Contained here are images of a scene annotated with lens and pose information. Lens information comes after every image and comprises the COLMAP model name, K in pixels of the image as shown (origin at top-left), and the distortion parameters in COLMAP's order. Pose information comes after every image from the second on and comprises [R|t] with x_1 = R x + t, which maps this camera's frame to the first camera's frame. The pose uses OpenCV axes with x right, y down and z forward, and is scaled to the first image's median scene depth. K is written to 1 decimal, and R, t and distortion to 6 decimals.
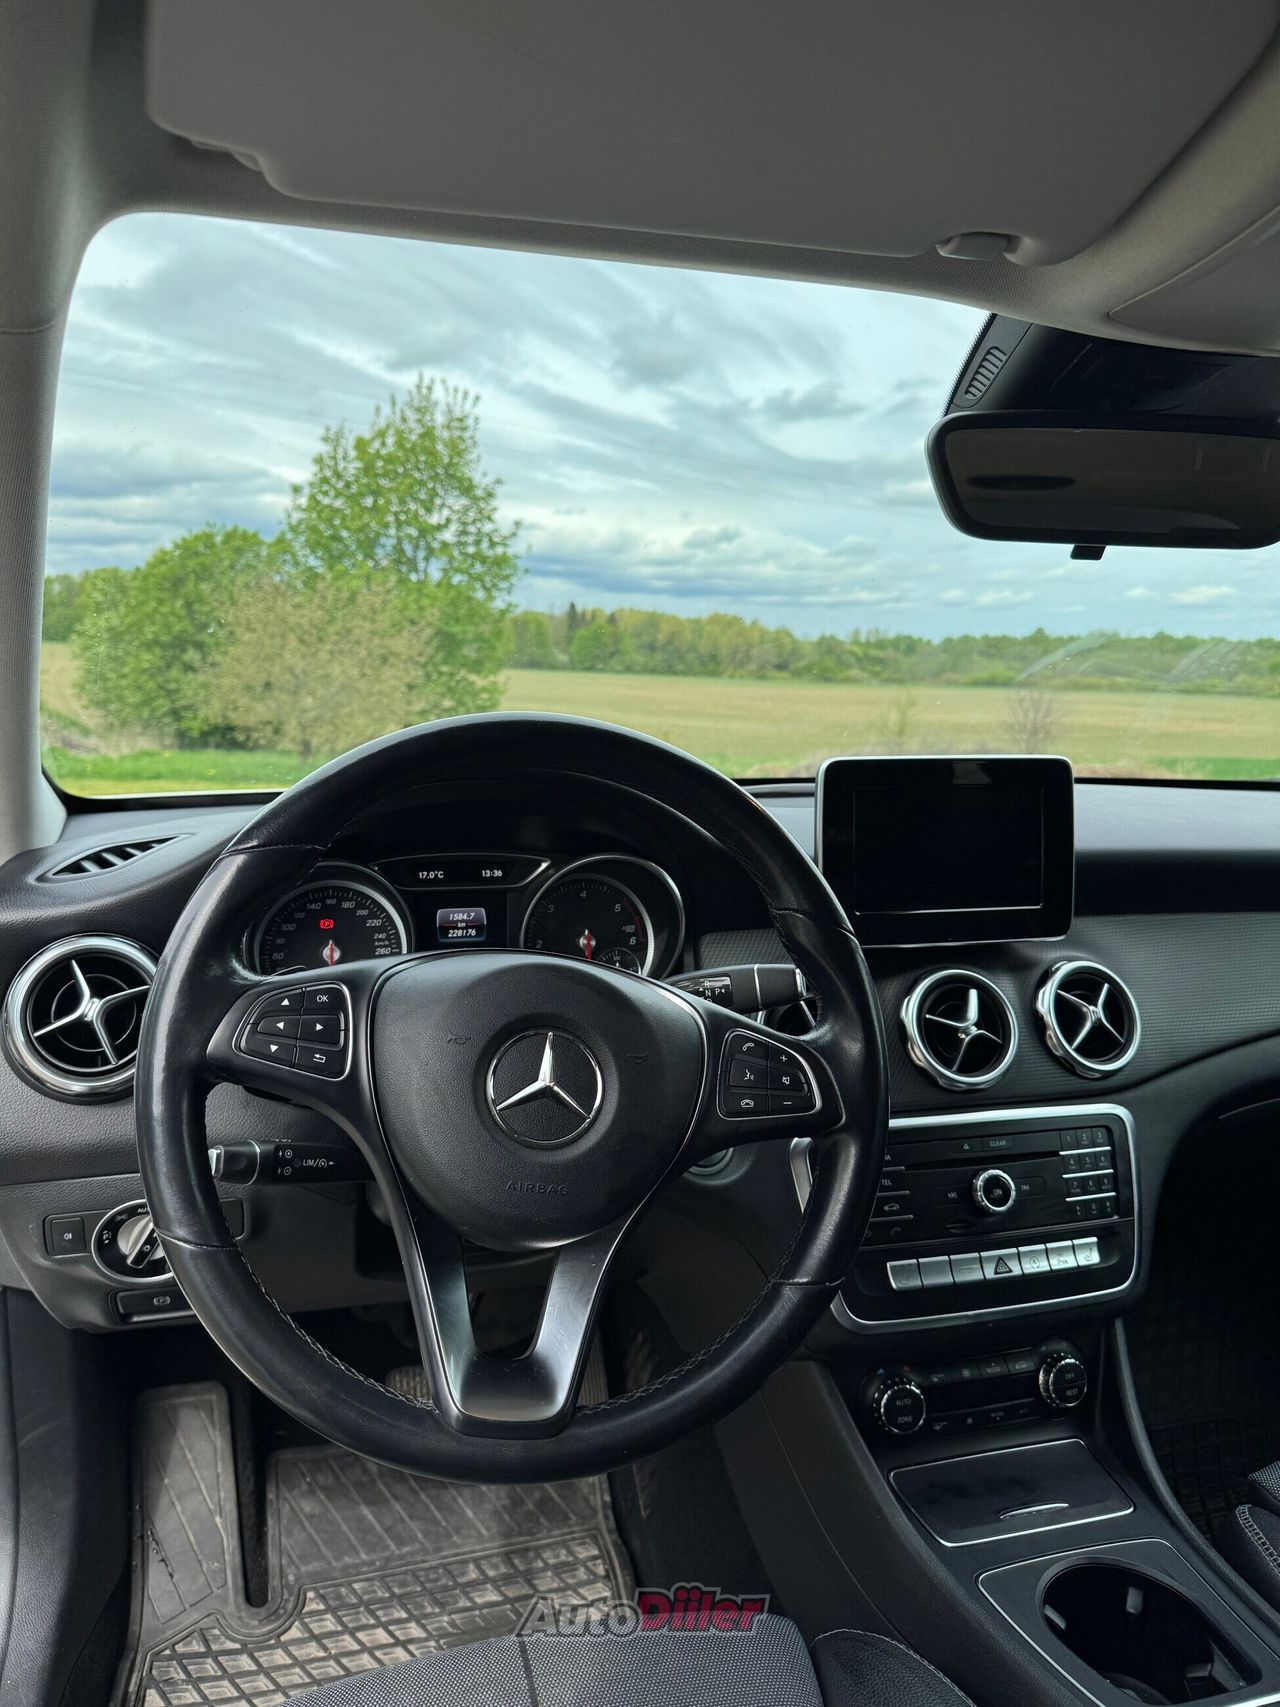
lens RADIAL K [[1209.0, 0, 628.5], [0, 1209.0, 851.8], [0, 0, 1]] dist [0.072956, -0.091412]
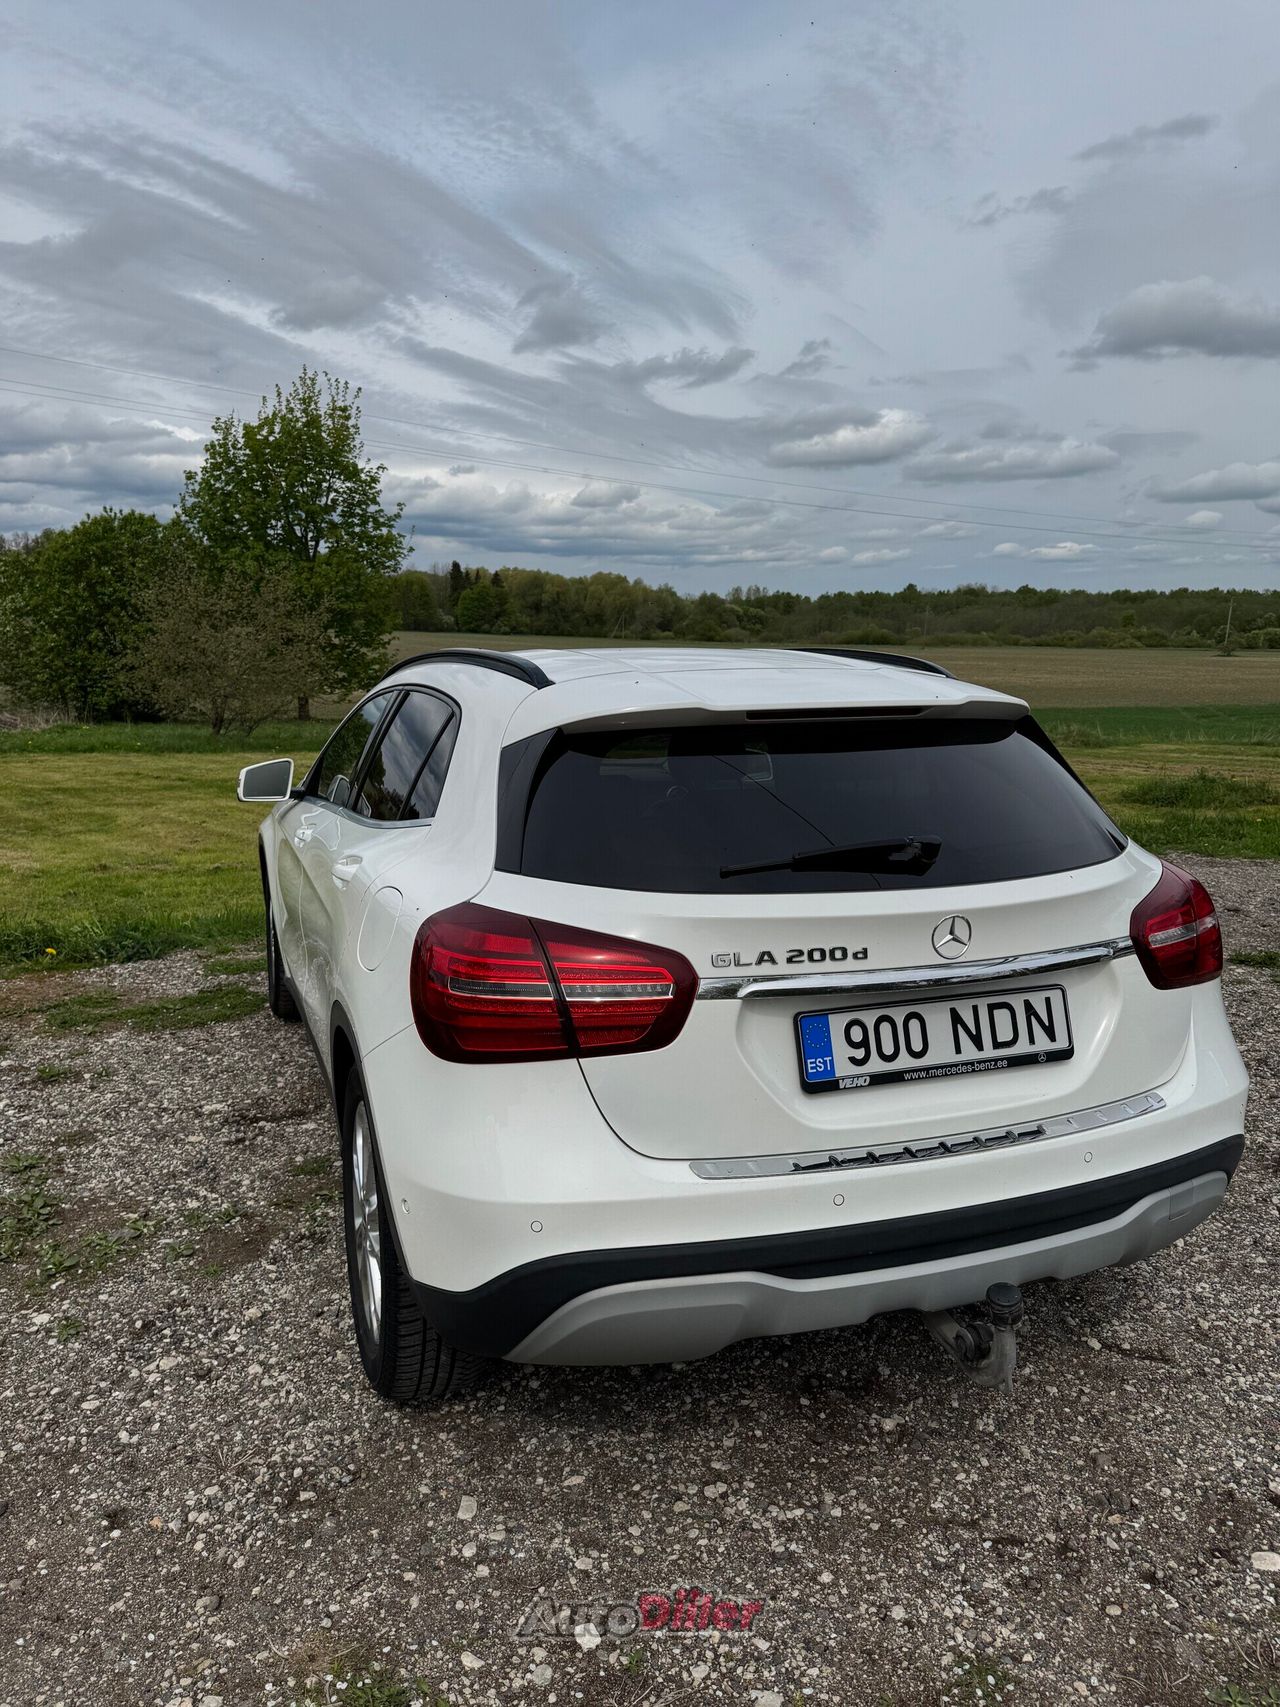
lens RADIAL K [[1209.0, 0, 642.6], [0, 1209.0, 860.1], [0, 0, 1]] dist [0.072956, -0.091412]
pose [[0.994725, -0.030938, 0.097805, 0.006799], [0.026903, 0.998742, 0.042310, 0.004133], [-0.098991, -0.039455, 0.994306, -0.110287]]
